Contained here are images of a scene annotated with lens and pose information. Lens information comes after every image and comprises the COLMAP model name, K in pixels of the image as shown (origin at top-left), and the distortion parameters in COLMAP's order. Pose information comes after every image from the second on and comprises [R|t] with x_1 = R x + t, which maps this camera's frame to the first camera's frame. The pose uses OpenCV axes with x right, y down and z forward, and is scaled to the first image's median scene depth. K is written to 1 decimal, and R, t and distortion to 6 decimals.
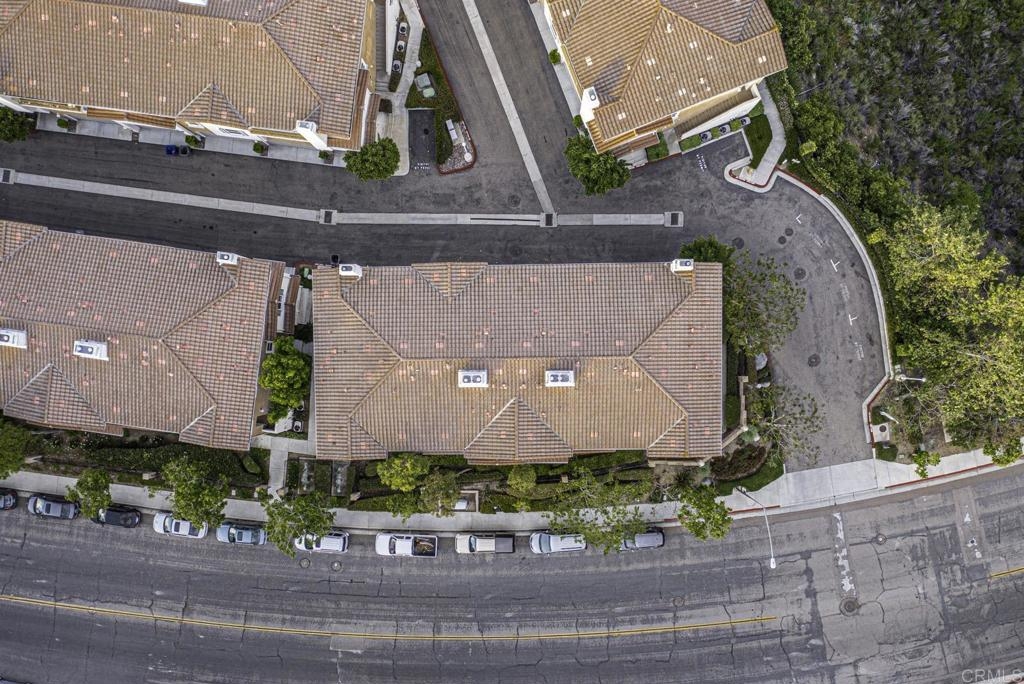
lens RADIAL K [[827.0, 0, 512.0], [0, 827.0, 342.0], [0, 0, 1]] dist [0.000028, 0.000131]
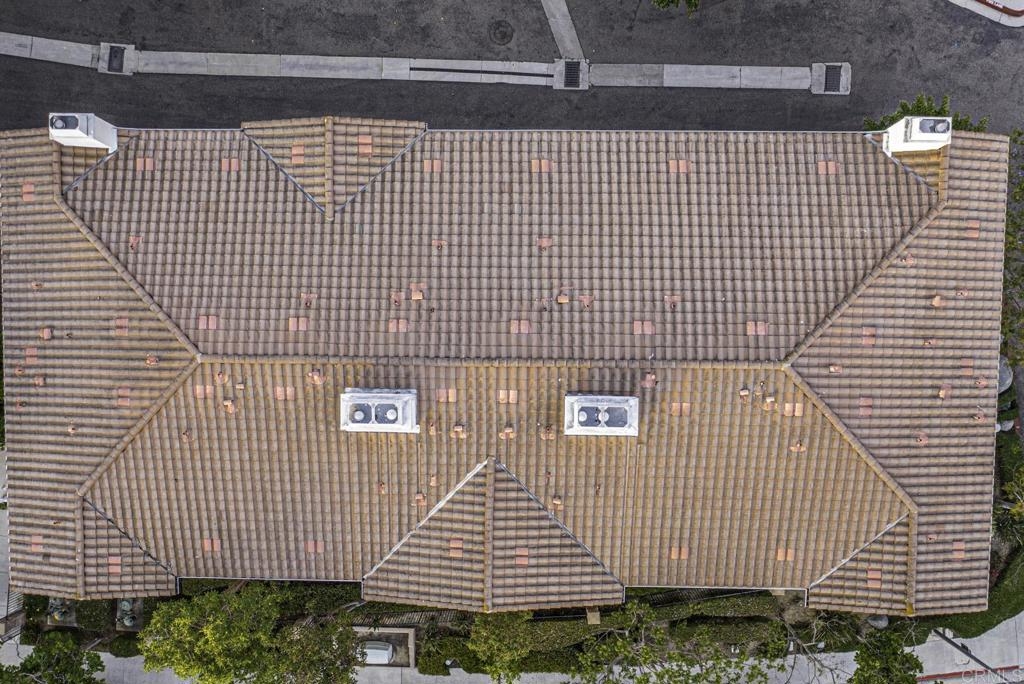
lens RADIAL K [[827.0, 0, 512.0], [0, 827.0, 342.0], [0, 0, 1]] dist [0.000028, 0.000131]
pose [[0.999719, 0.022994, 0.005762, 0.012096], [-0.023018, 0.999726, 0.004189, 0.008322], [-0.005664, -0.004320, 0.999975, 0.594248]]
